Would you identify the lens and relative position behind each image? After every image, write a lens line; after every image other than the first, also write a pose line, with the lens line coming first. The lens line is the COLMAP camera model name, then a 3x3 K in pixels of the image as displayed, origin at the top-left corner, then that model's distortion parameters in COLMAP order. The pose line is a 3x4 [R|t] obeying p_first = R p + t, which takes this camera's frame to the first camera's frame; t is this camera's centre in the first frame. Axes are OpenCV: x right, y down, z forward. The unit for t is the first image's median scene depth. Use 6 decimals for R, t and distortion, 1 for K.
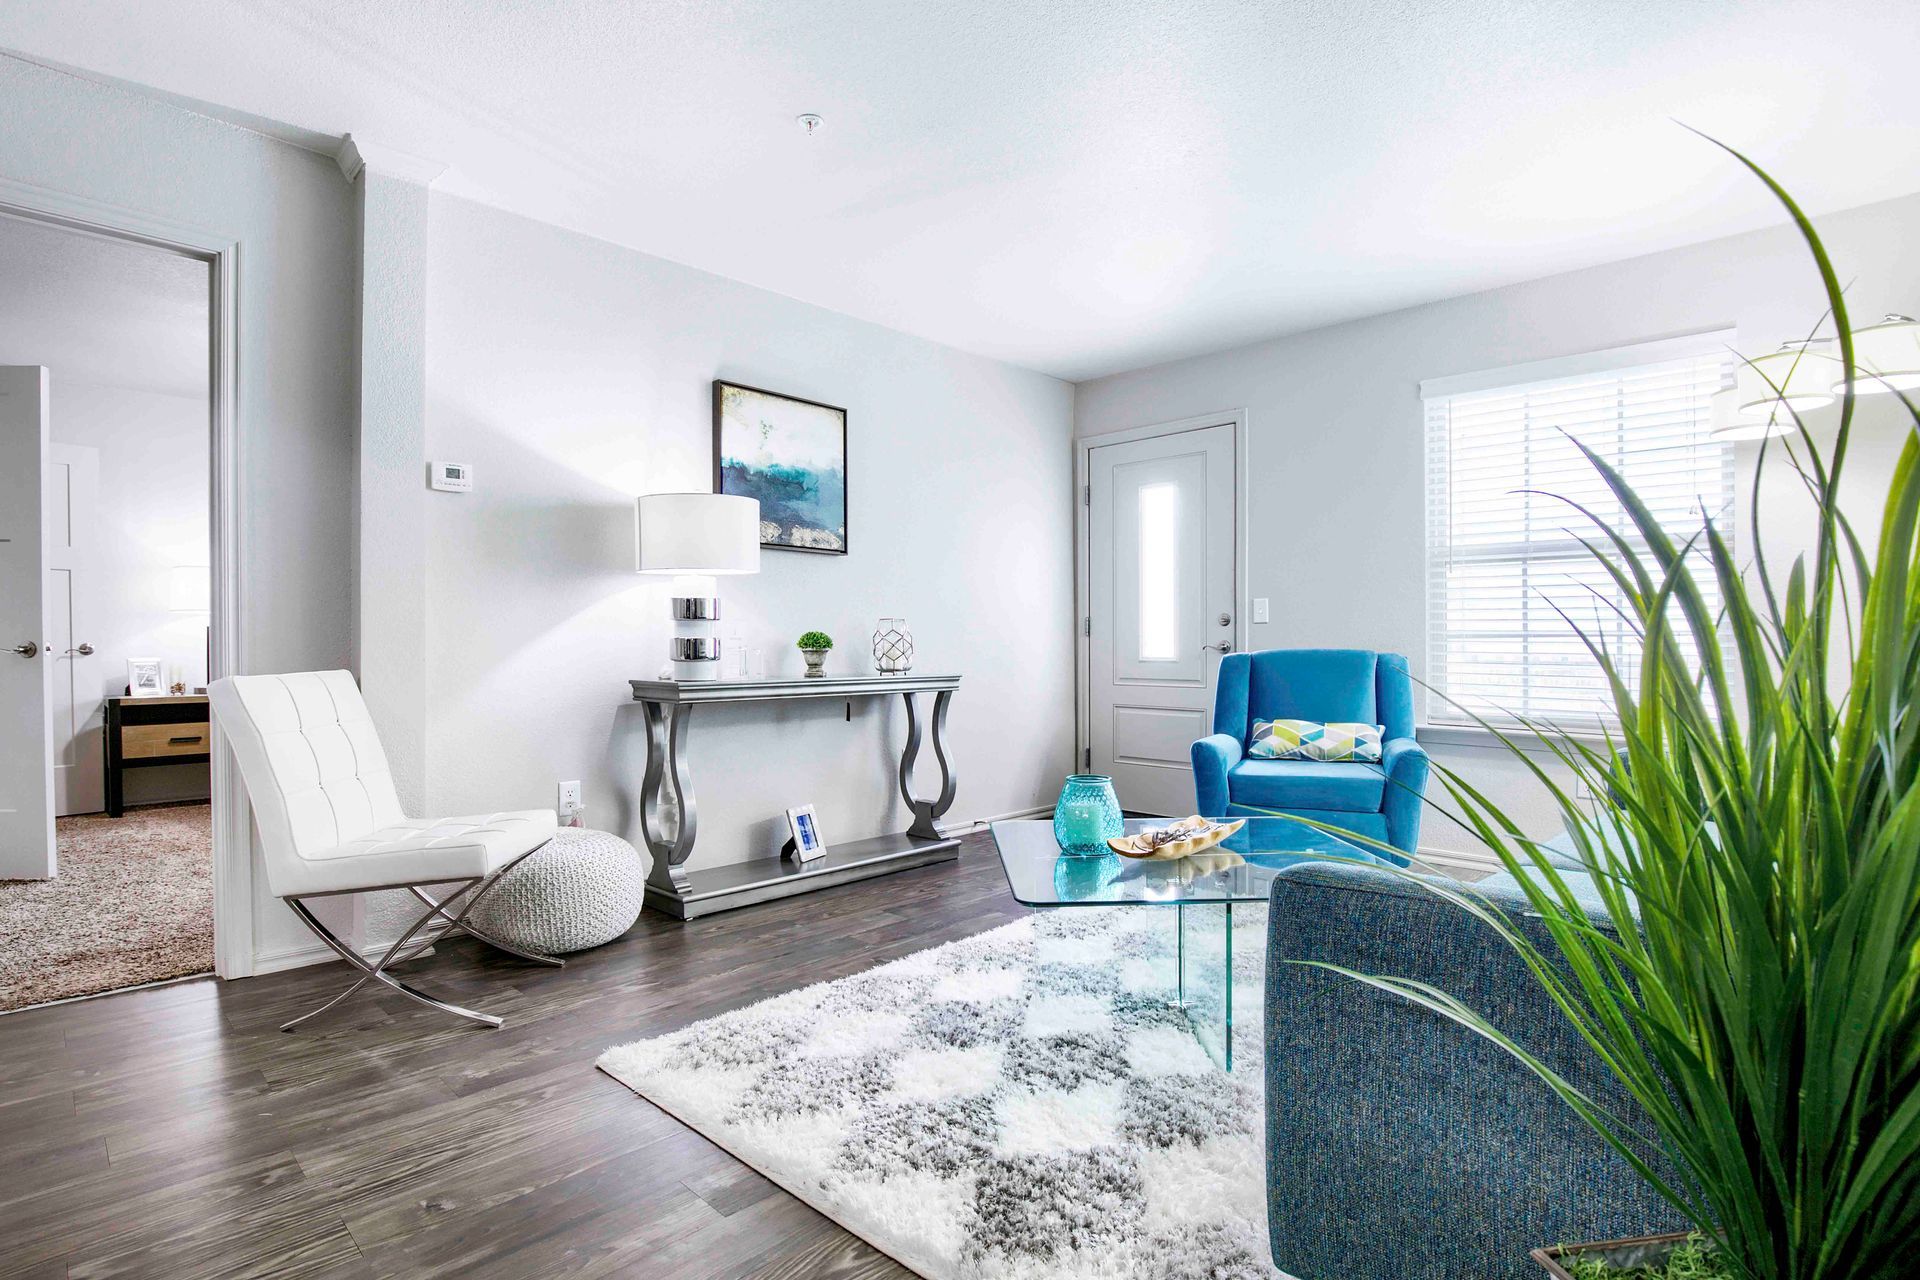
lens RADIAL K [[944.4, 0, 969.7], [0, 944.4, 652.3], [0, 0, 1]] dist [-0.022741, -0.000494]
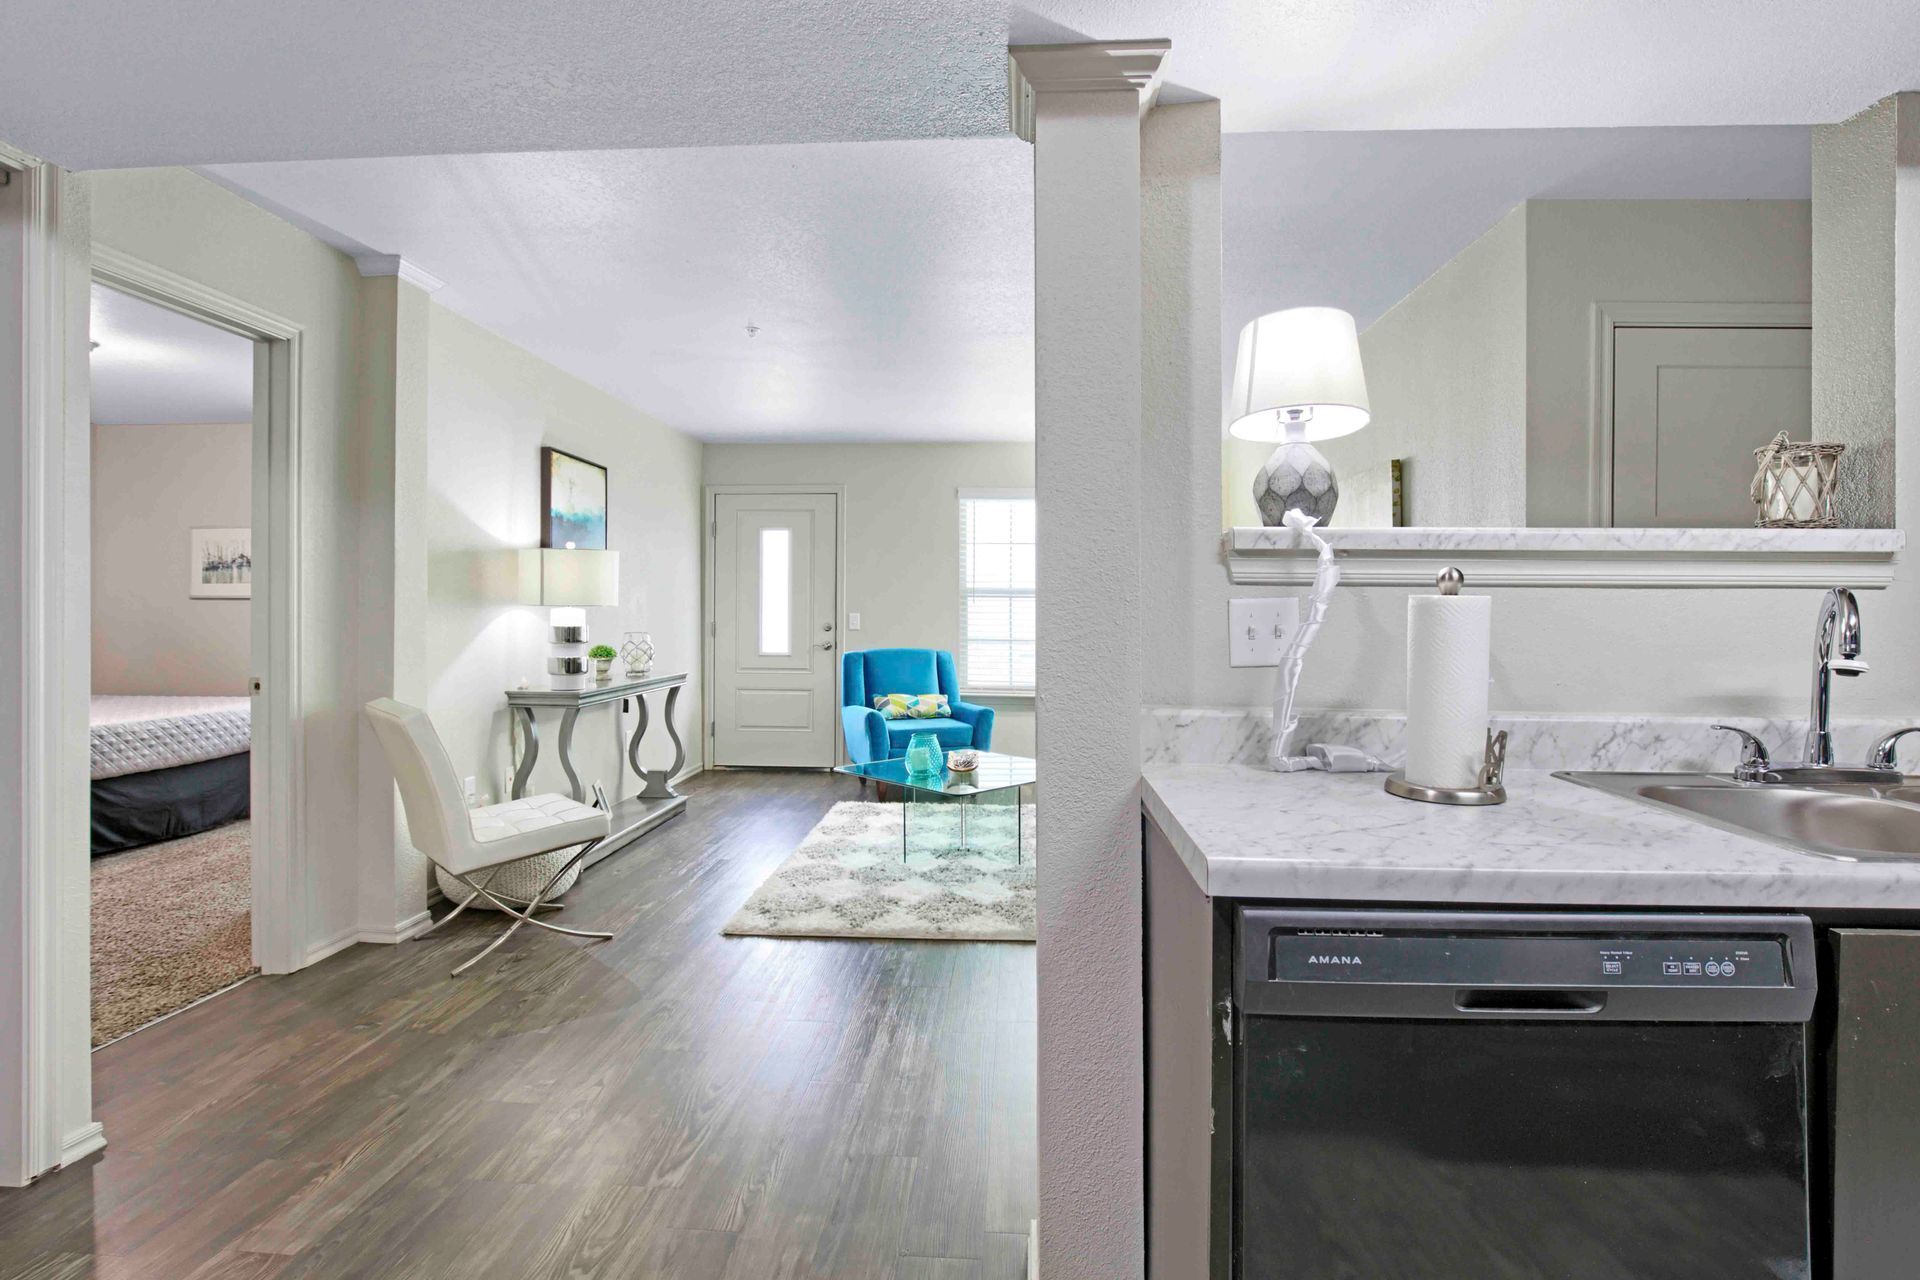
lens RADIAL K [[908.4, 0, 948.8], [0, 908.4, 622.9], [0, 0, 1]] dist [-0.036176, 0.000466]
pose [[0.767184, -0.003297, 0.641419, -0.597684], [-0.000059, 0.999986, 0.005211, -0.059262], [-0.641427, -0.004035, 0.767173, -0.246797]]
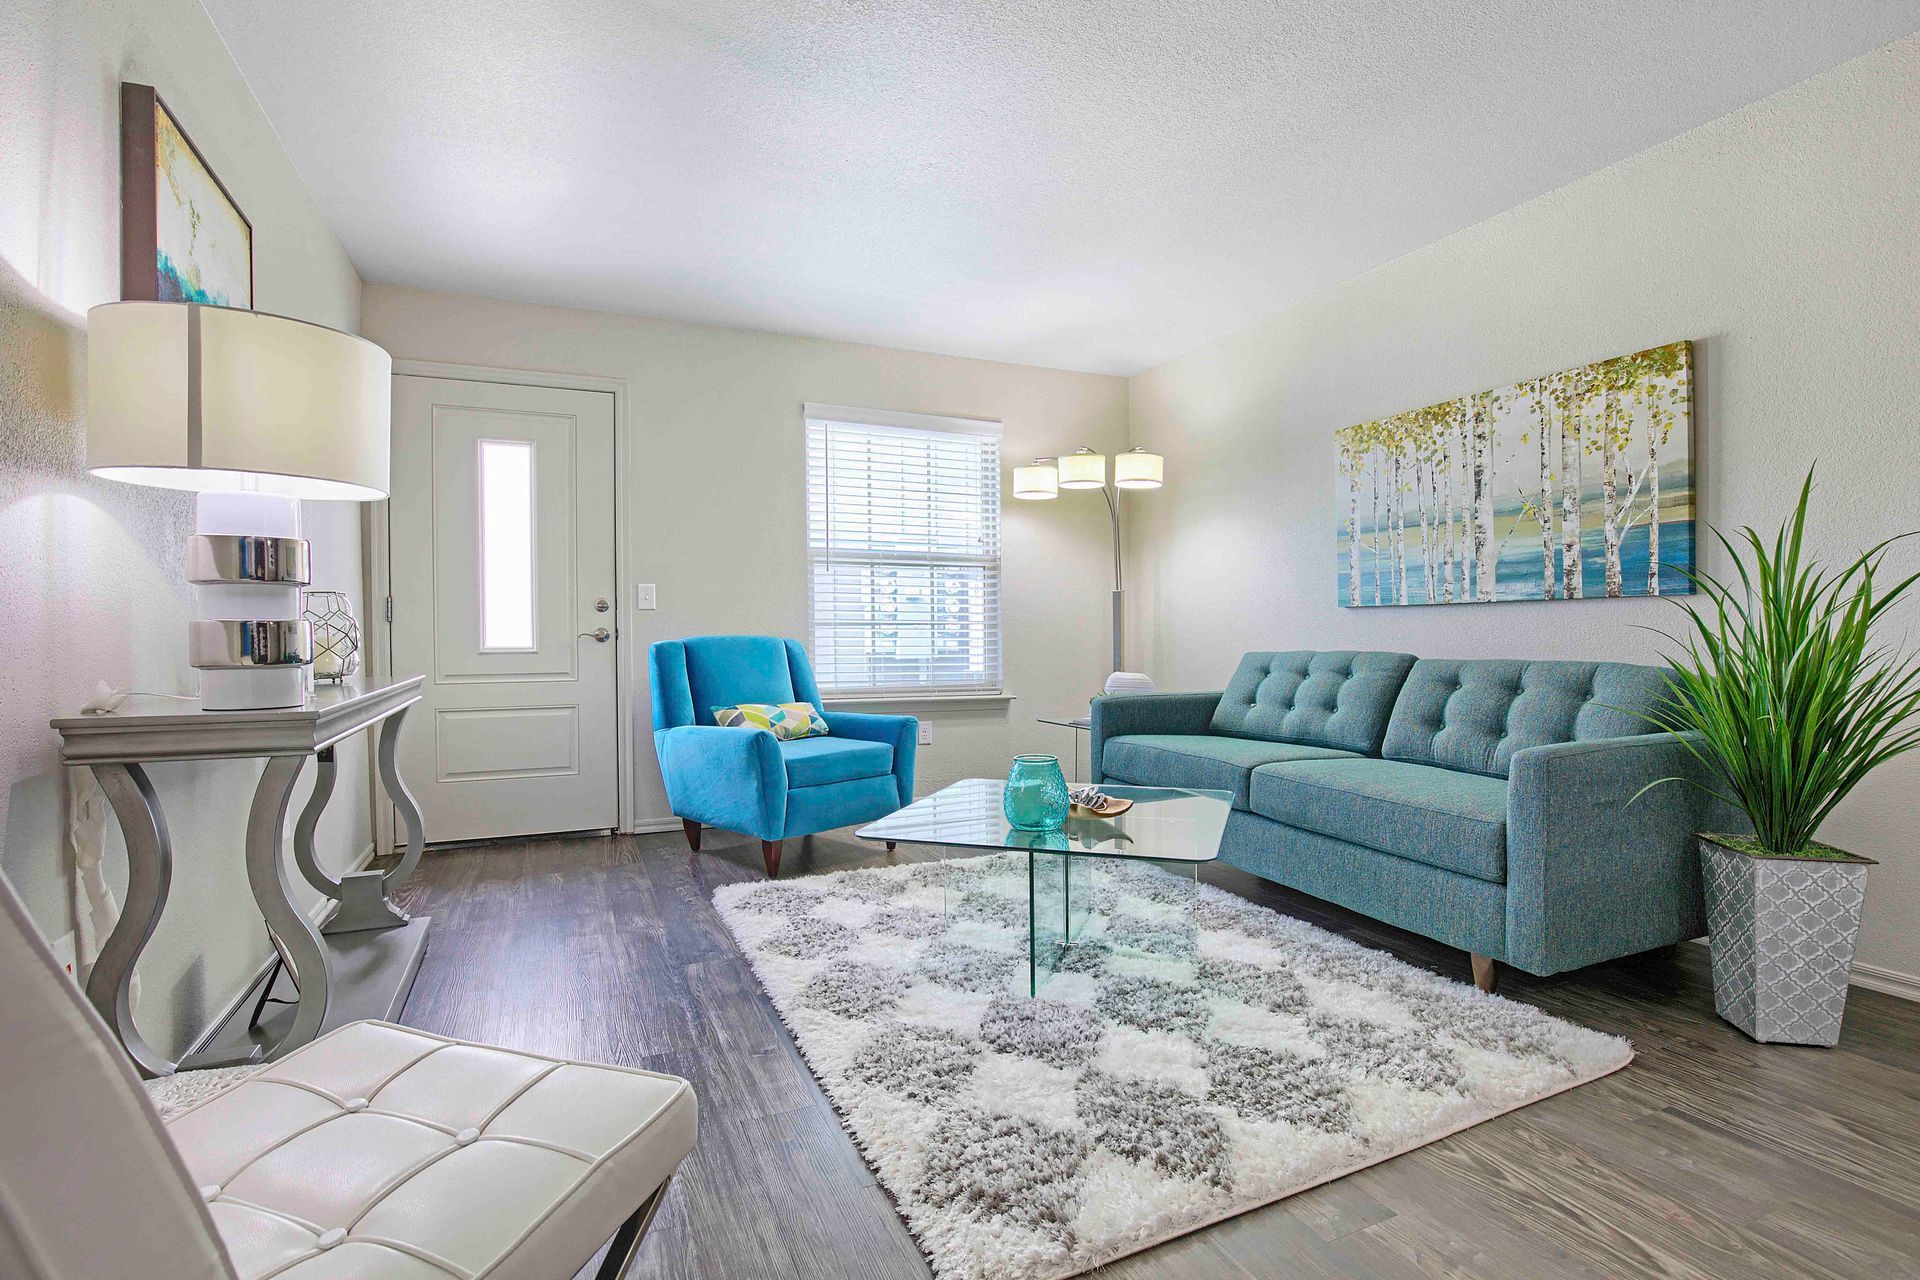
lens RADIAL K [[908.4, 0, 960.1], [0, 908.4, 649.4], [0, 0, 1]] dist [-0.036176, 0.000466]
pose [[0.374186, -0.020452, 0.927128, -0.505396], [0.012641, 0.999776, 0.016953, -0.002699], [-0.927268, 0.005376, 0.374361, 0.424773]]
